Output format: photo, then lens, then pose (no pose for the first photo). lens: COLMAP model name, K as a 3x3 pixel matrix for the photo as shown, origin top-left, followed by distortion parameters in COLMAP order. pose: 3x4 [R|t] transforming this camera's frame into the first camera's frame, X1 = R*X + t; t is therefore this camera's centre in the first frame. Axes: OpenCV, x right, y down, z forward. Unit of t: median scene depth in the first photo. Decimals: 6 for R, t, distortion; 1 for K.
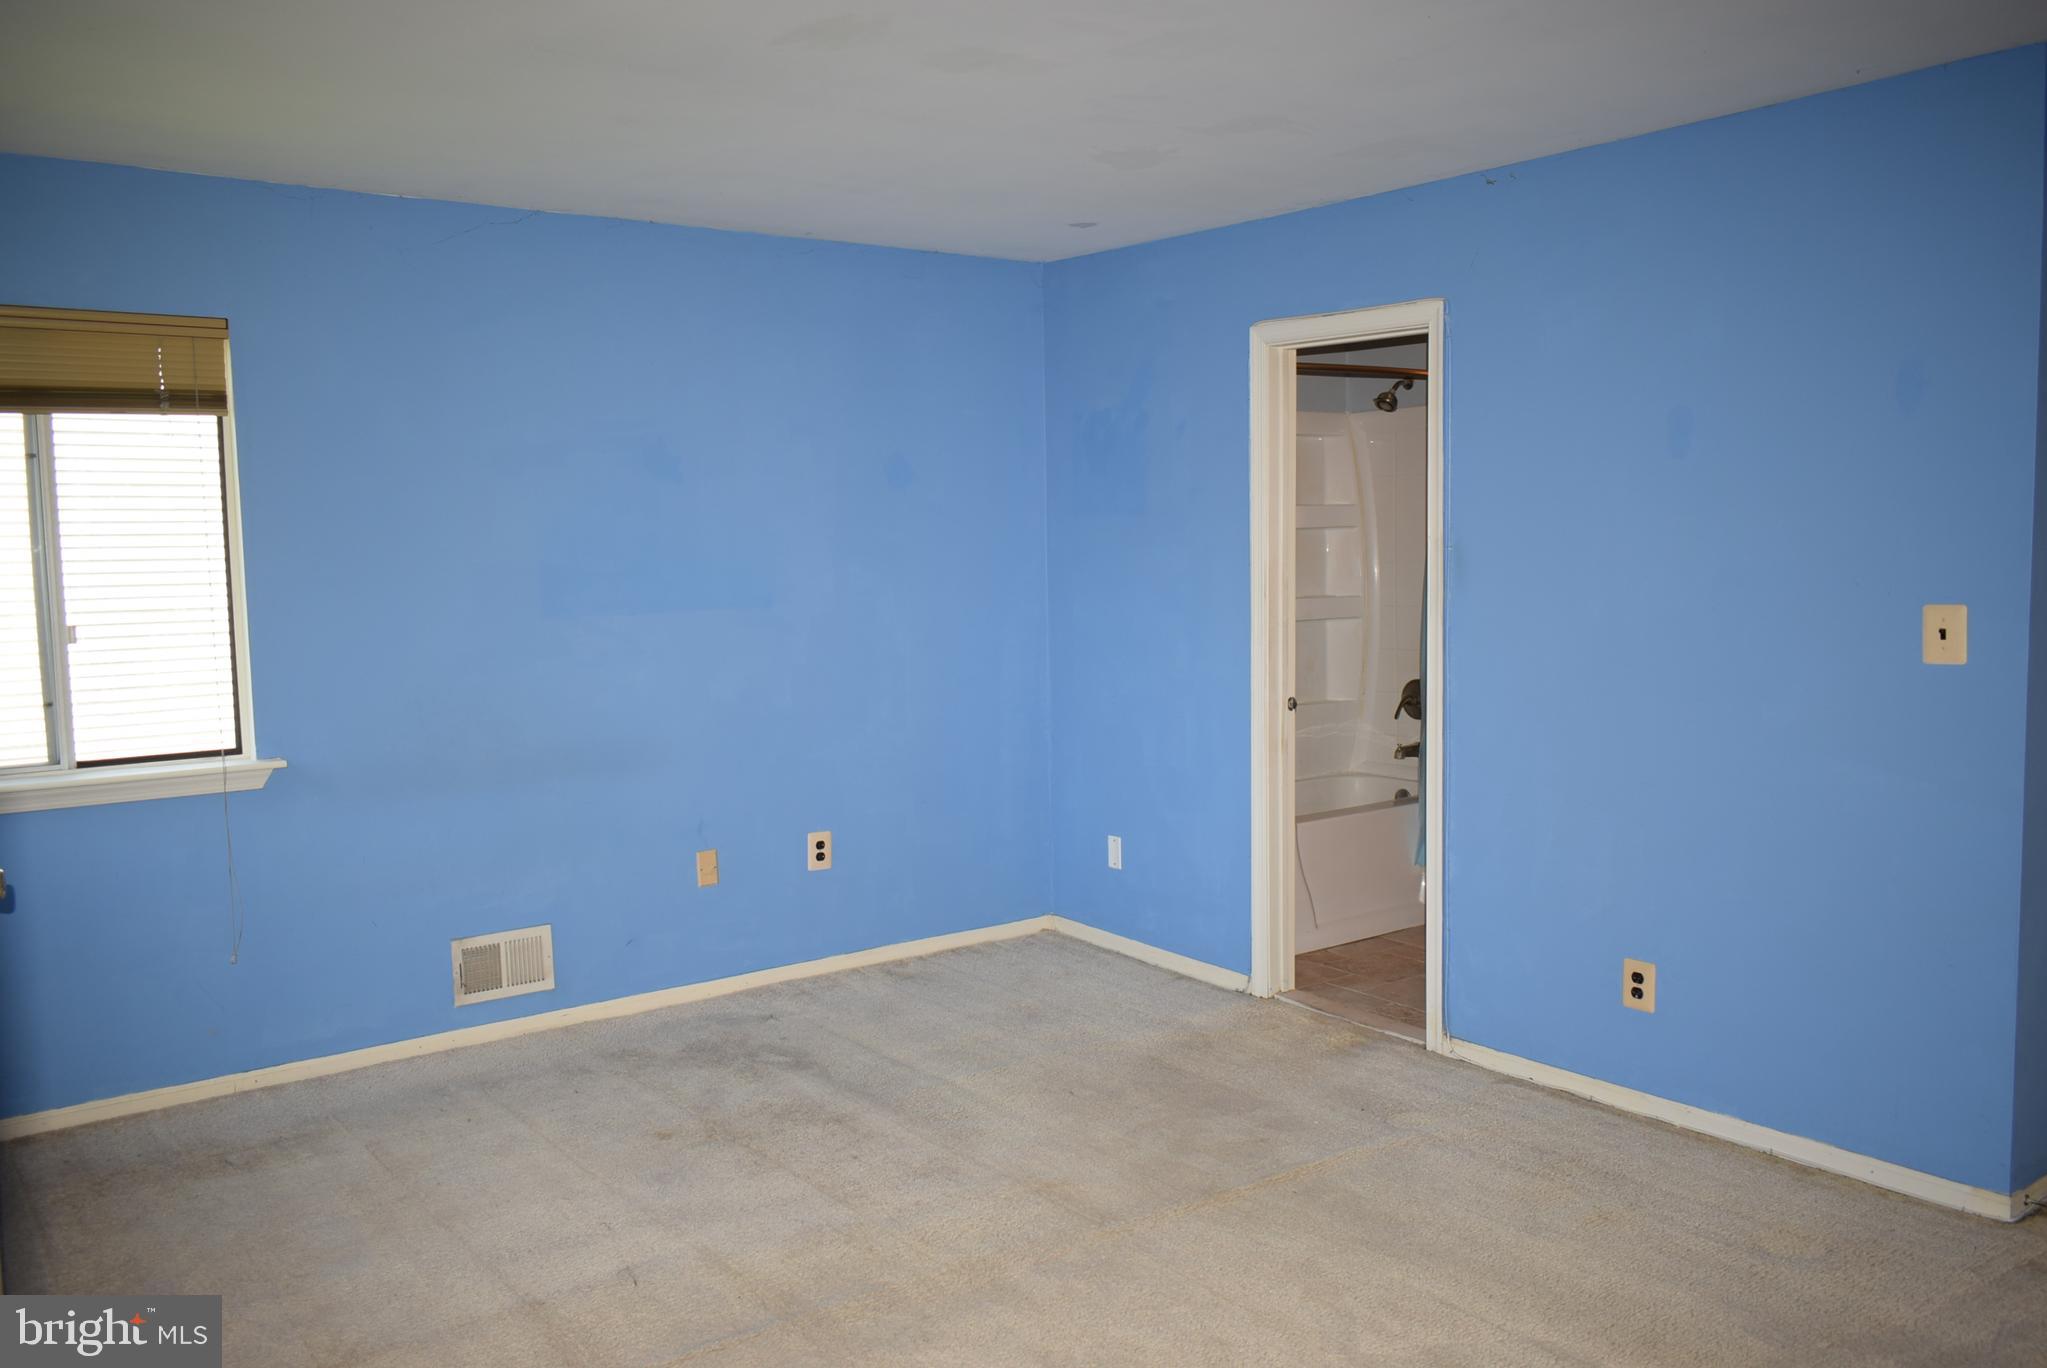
lens RADIAL K [[1591.6, 0, 1034.2], [0, 1591.6, 695.7], [0, 0, 1]] dist [-0.021145, 0.010858]
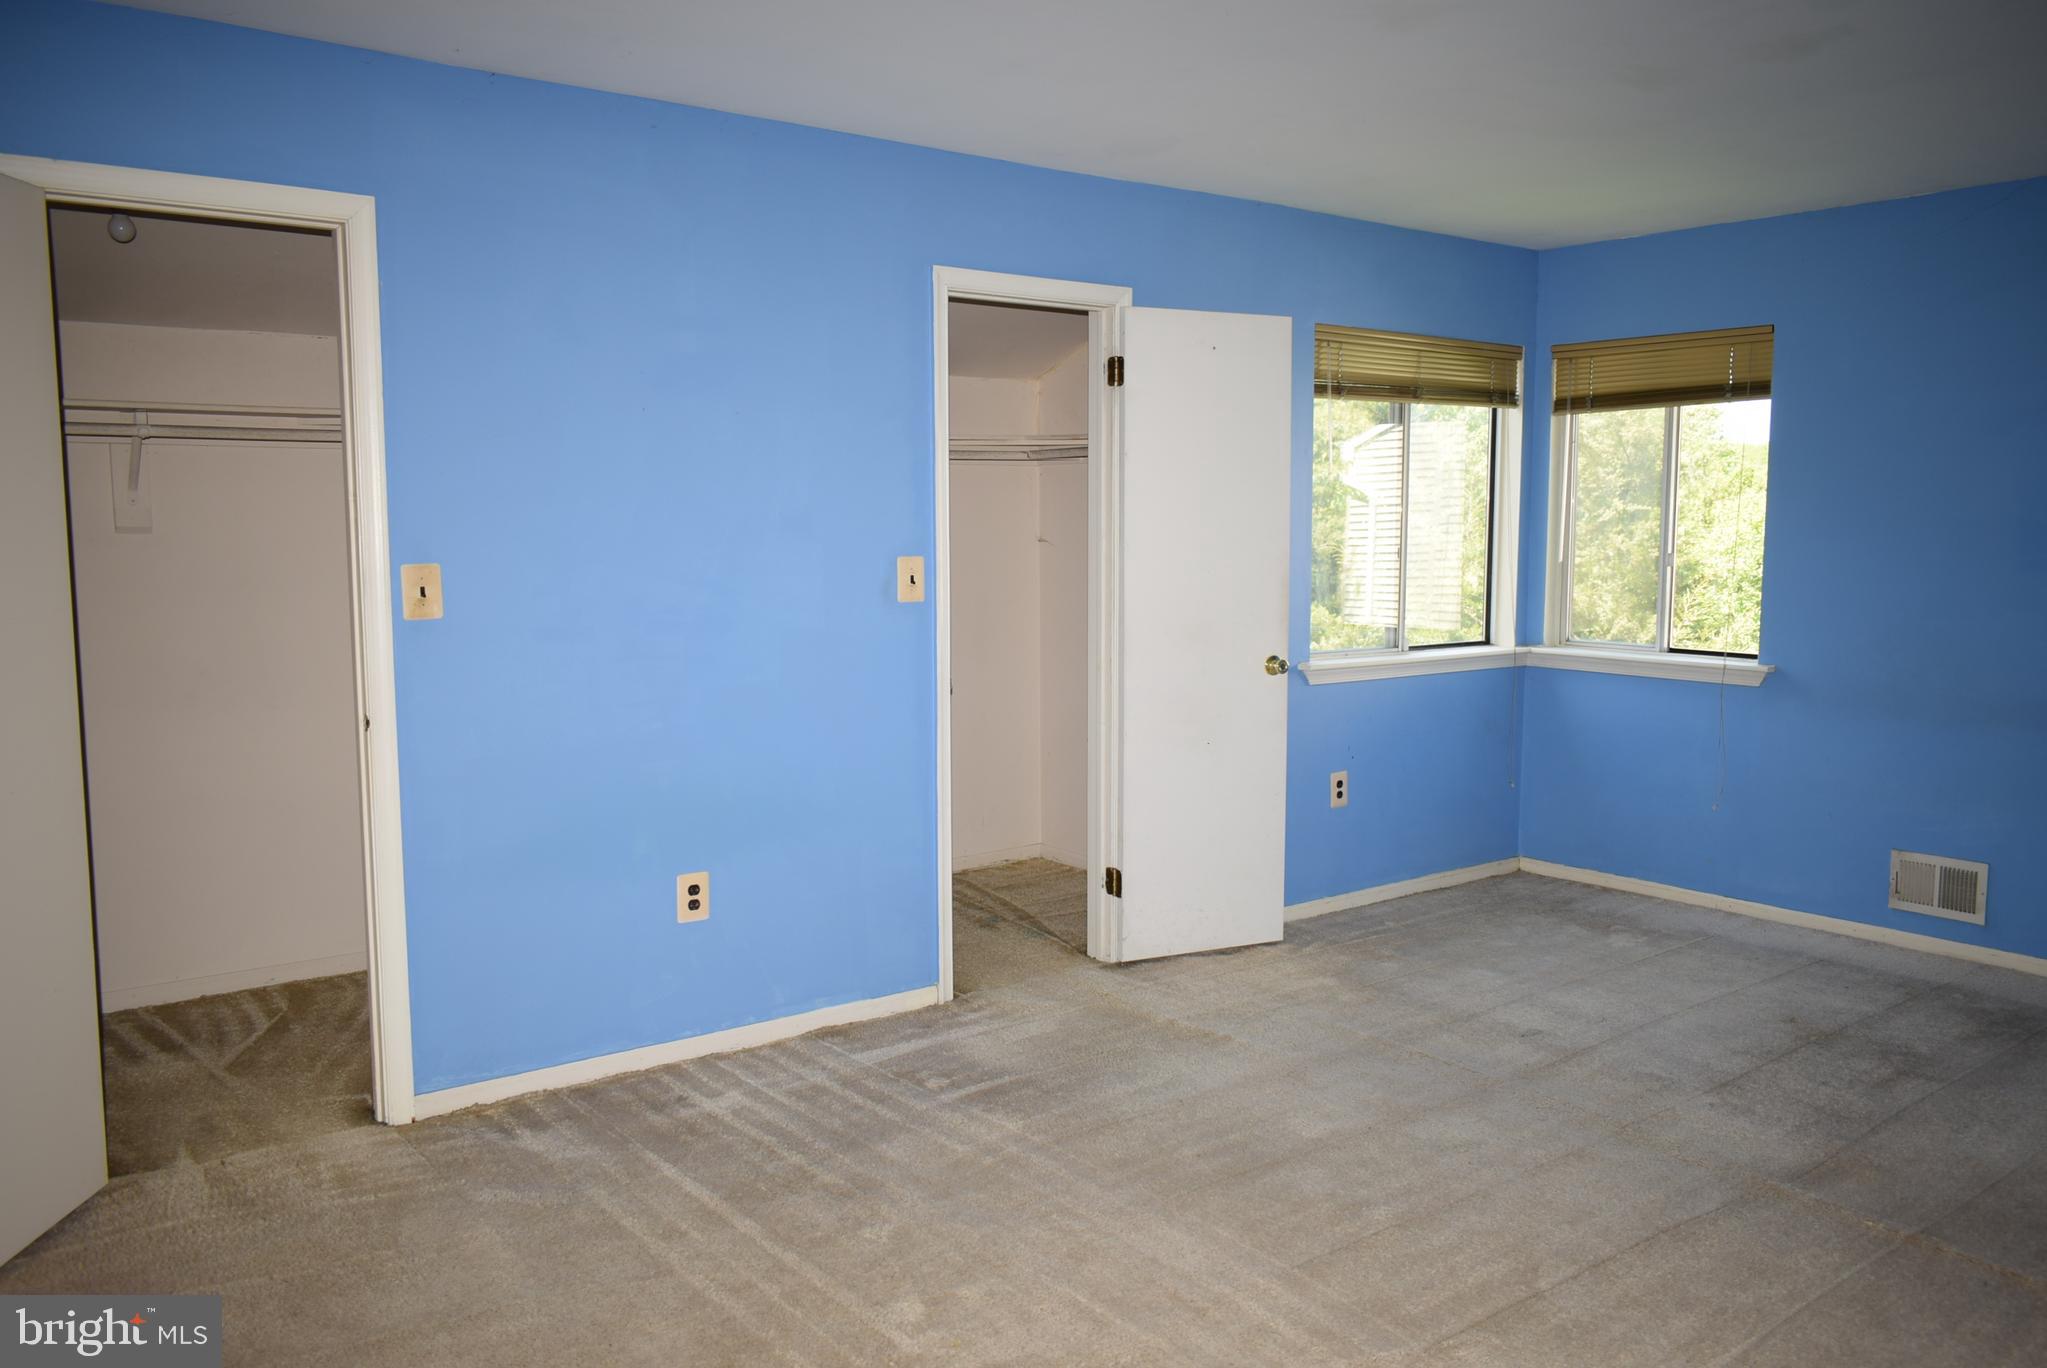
lens RADIAL K [[1591.6, 0, 1014.4], [0, 1591.6, 691.8], [0, 0, 1]] dist [-0.021145, 0.010858]
pose [[-0.006016, 0.126849, -0.991904, 0.764074], [-0.093718, 0.987484, 0.126853, -0.042603], [0.995581, 0.093723, 0.005947, 0.367768]]
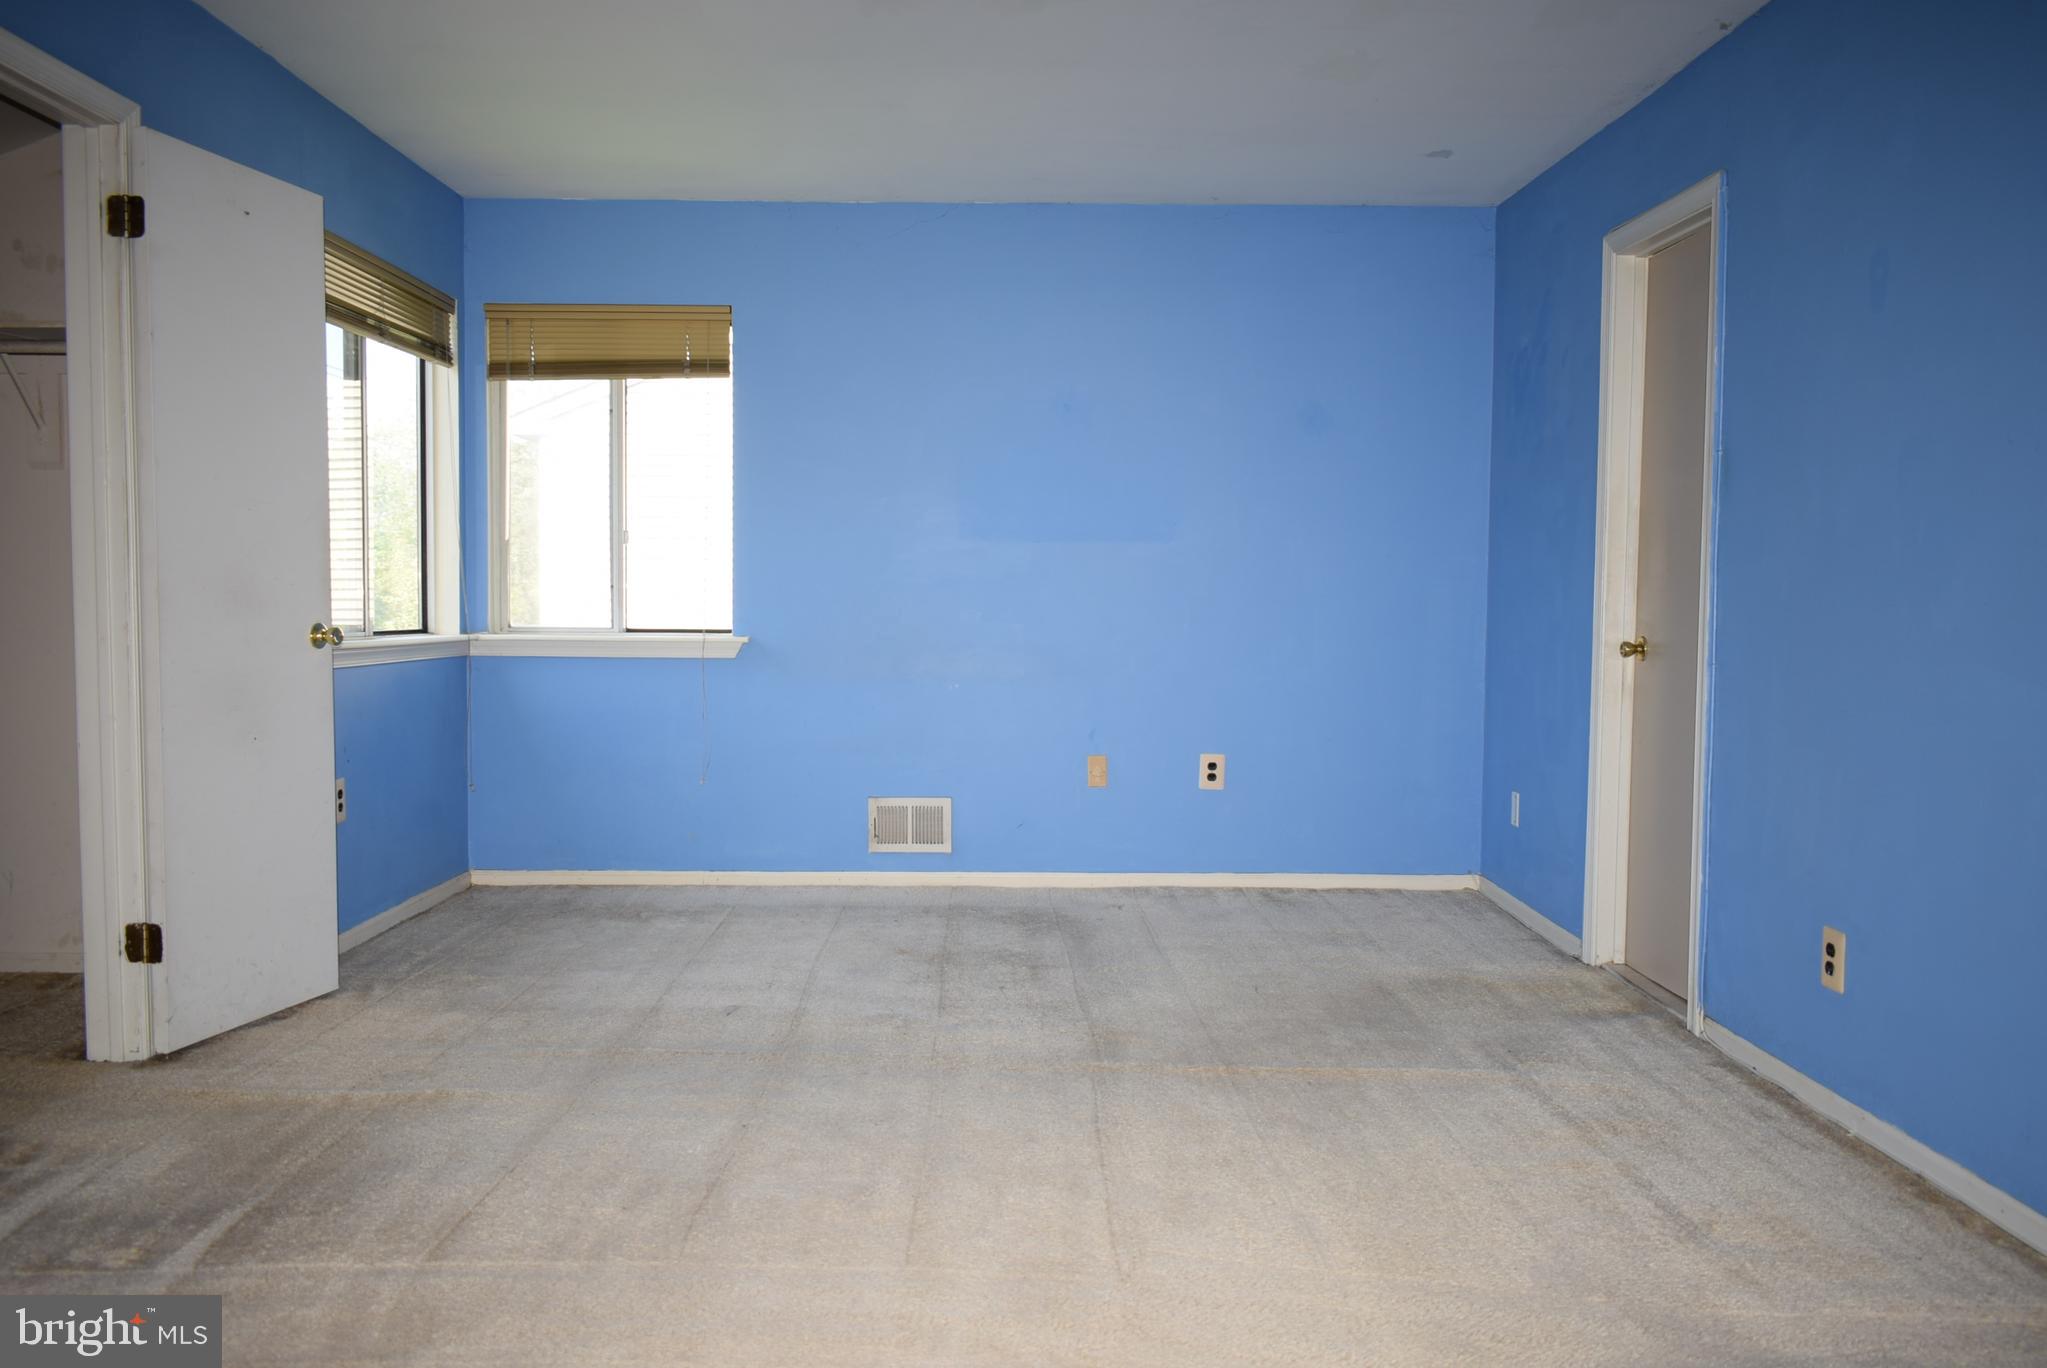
lens RADIAL K [[1591.6, 0, 1030.2], [0, 1591.6, 683.2], [0, 0, 1]] dist [-0.021145, 0.010858]
pose [[0.802699, 0.053805, -0.593953, 0.475428], [-0.078131, 0.996826, -0.015290, 0.076534], [0.591245, 0.058679, 0.804355, 0.076099]]
